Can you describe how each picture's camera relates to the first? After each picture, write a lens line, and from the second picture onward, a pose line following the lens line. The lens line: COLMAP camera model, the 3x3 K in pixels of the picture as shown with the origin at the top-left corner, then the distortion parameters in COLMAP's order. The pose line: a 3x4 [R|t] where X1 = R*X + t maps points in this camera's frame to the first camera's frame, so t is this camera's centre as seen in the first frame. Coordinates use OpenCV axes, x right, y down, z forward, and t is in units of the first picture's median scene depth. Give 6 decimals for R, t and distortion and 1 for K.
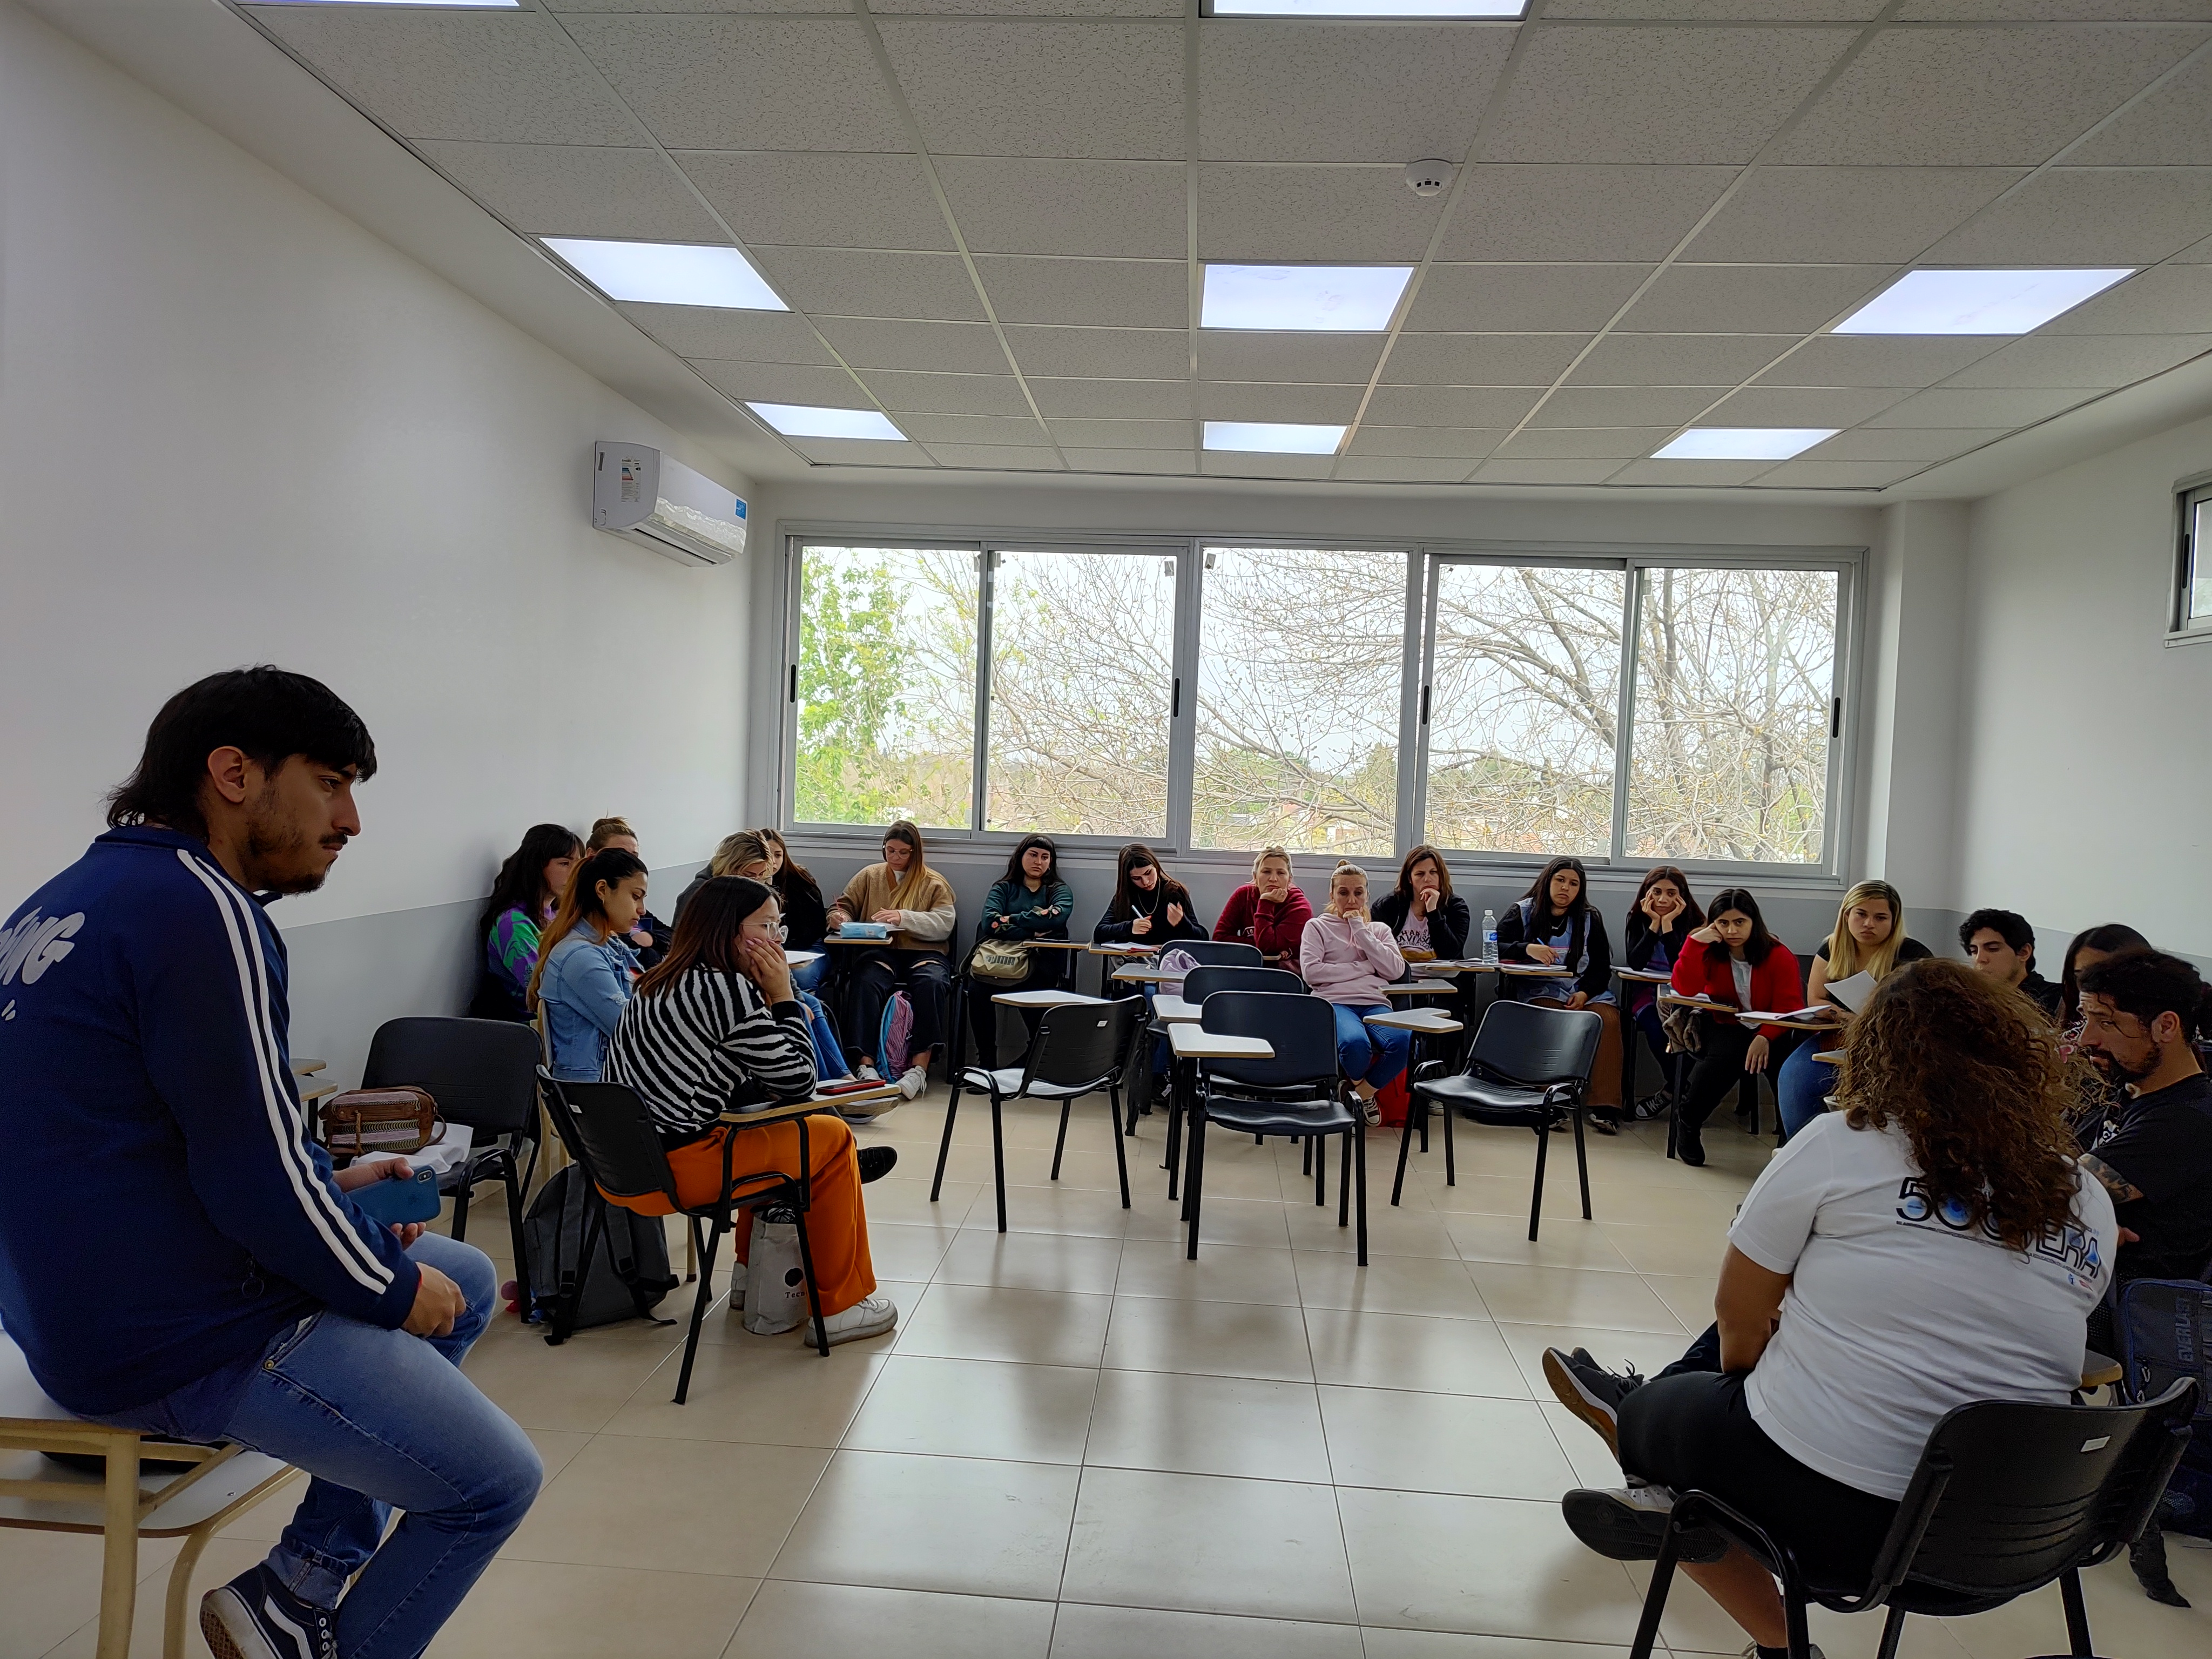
lens RADIAL K [[1513.1, 0, 1105.4], [0, 1513.1, 822.7], [0, 0, 1]] dist [0.041438, -0.027861]
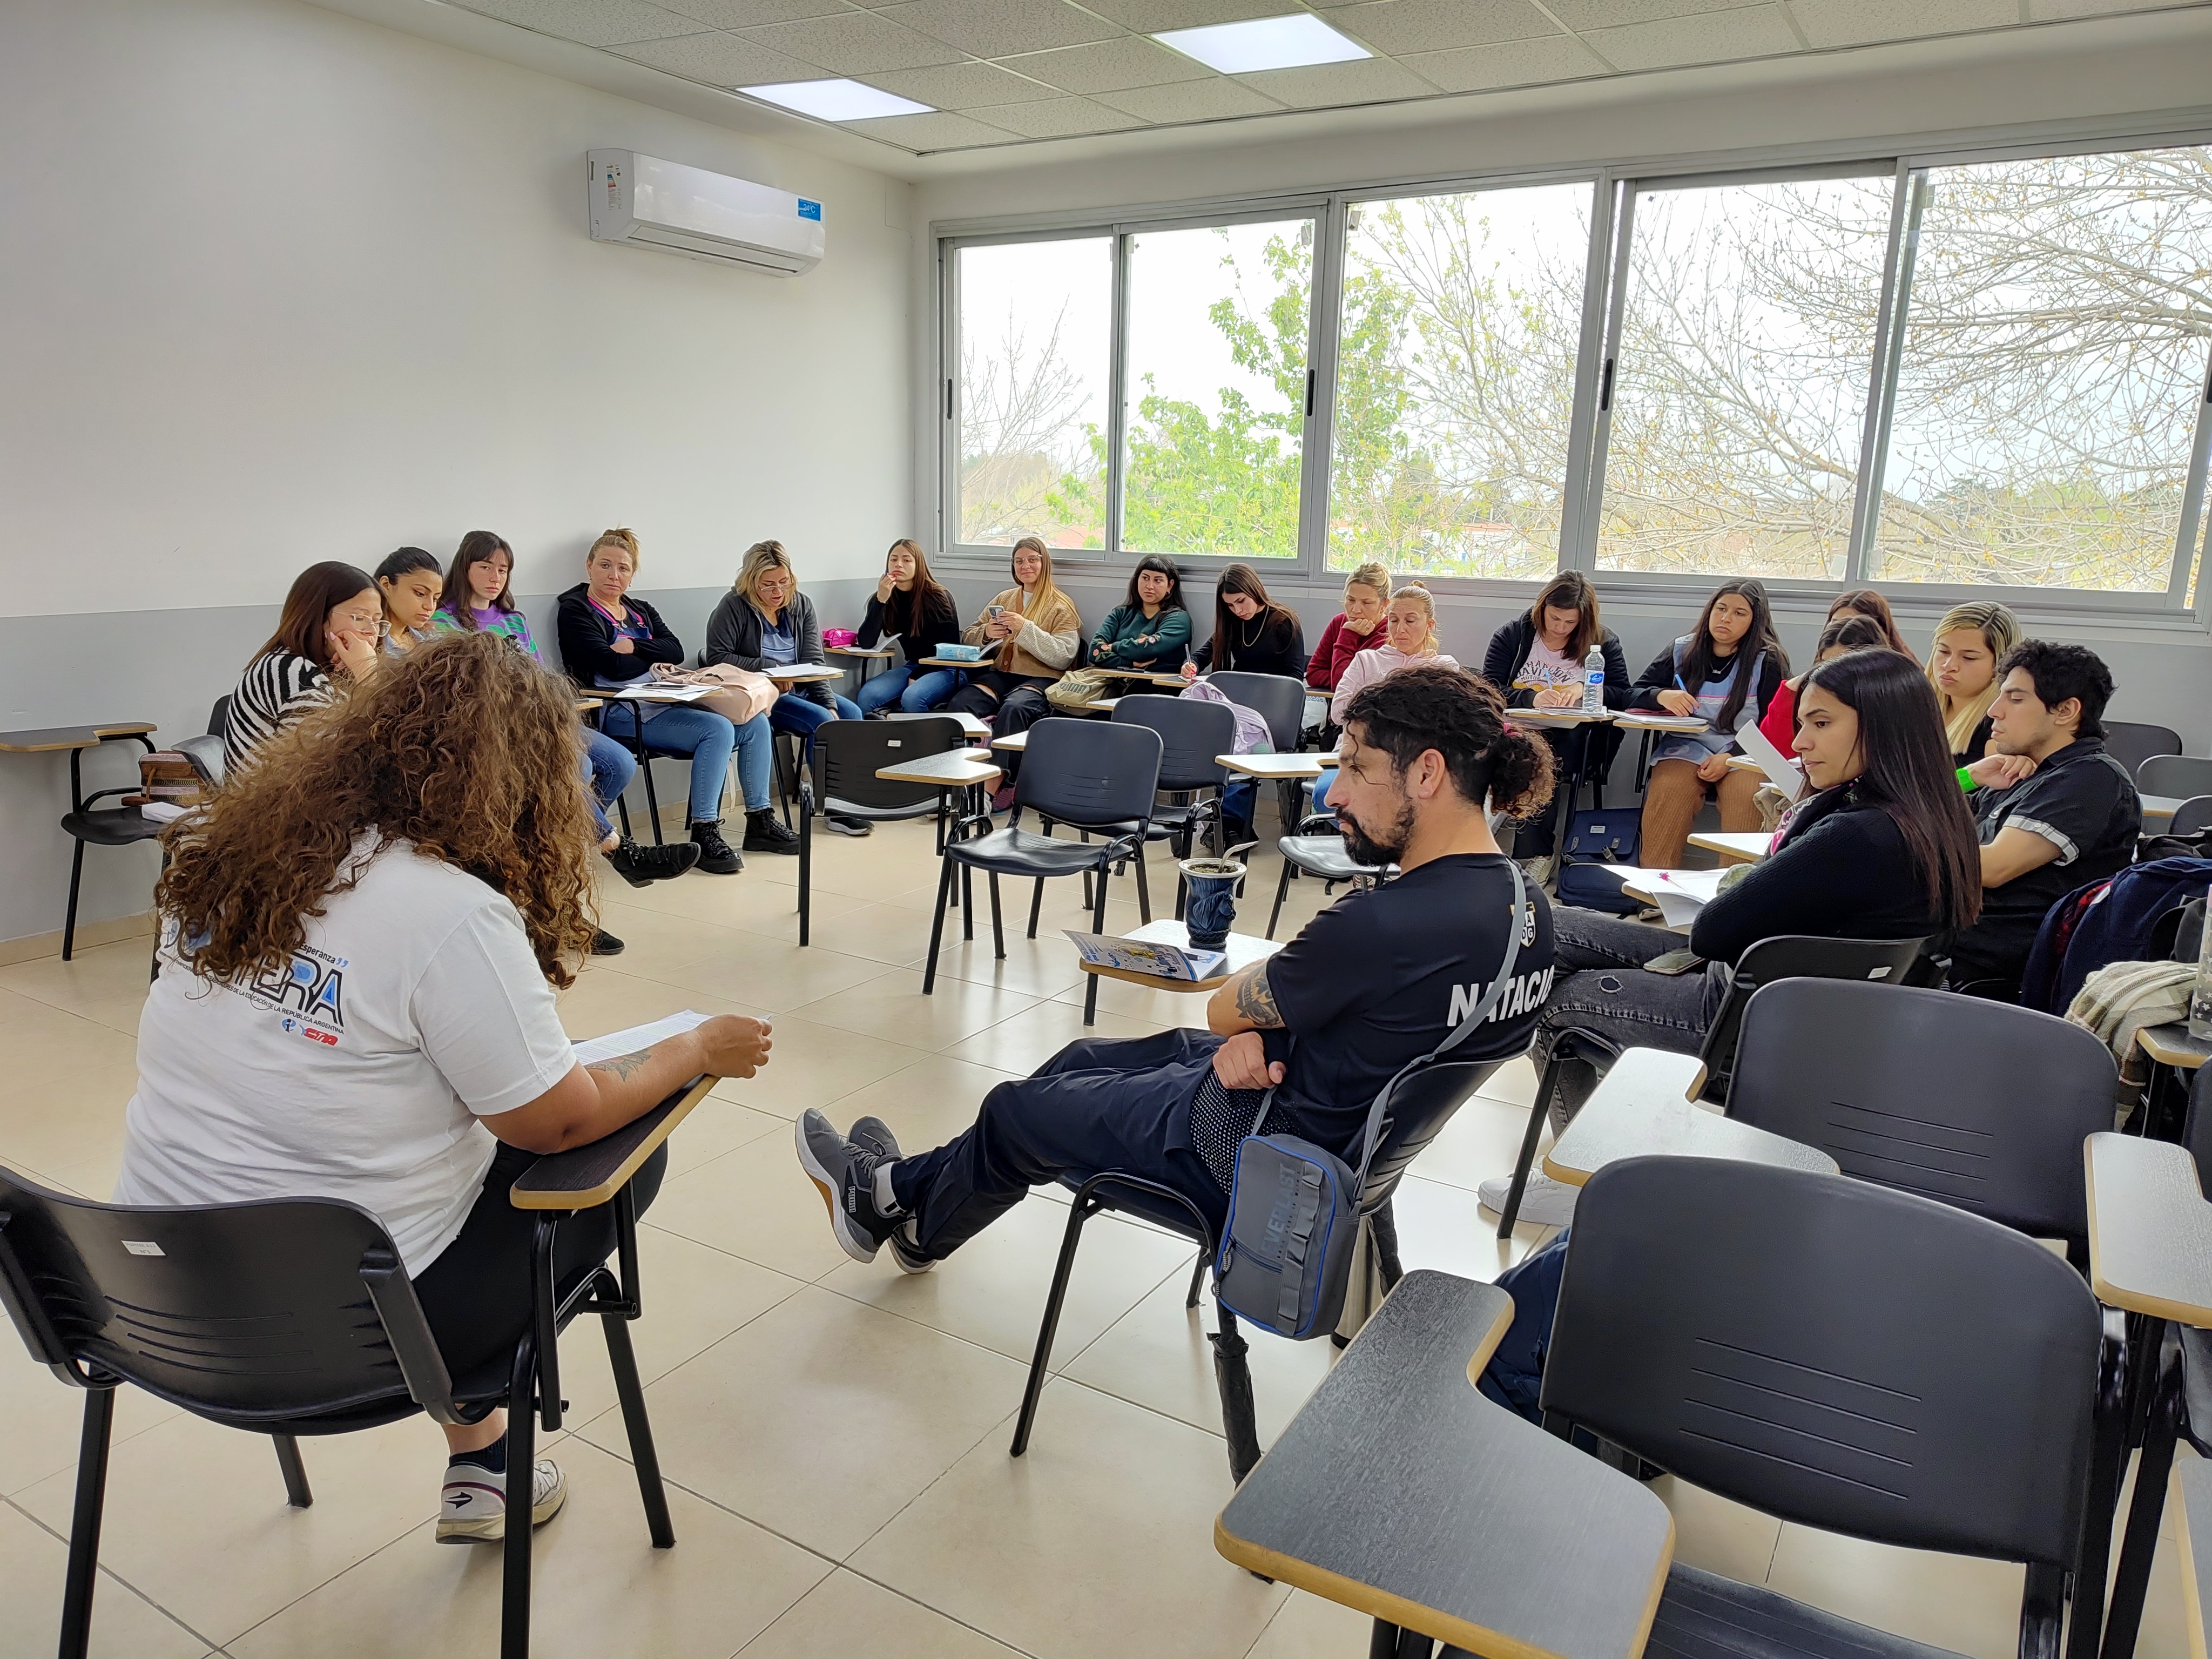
lens RADIAL K [[1513.1, 0, 1104.3], [0, 1513.1, 847.6], [0, 0, 1]] dist [0.041438, -0.027861]
pose [[0.889436, 0.083706, -0.449330, 0.362799], [-0.002960, 0.984121, 0.177474, 0.019400], [0.457051, -0.156522, 0.875560, 0.150059]]
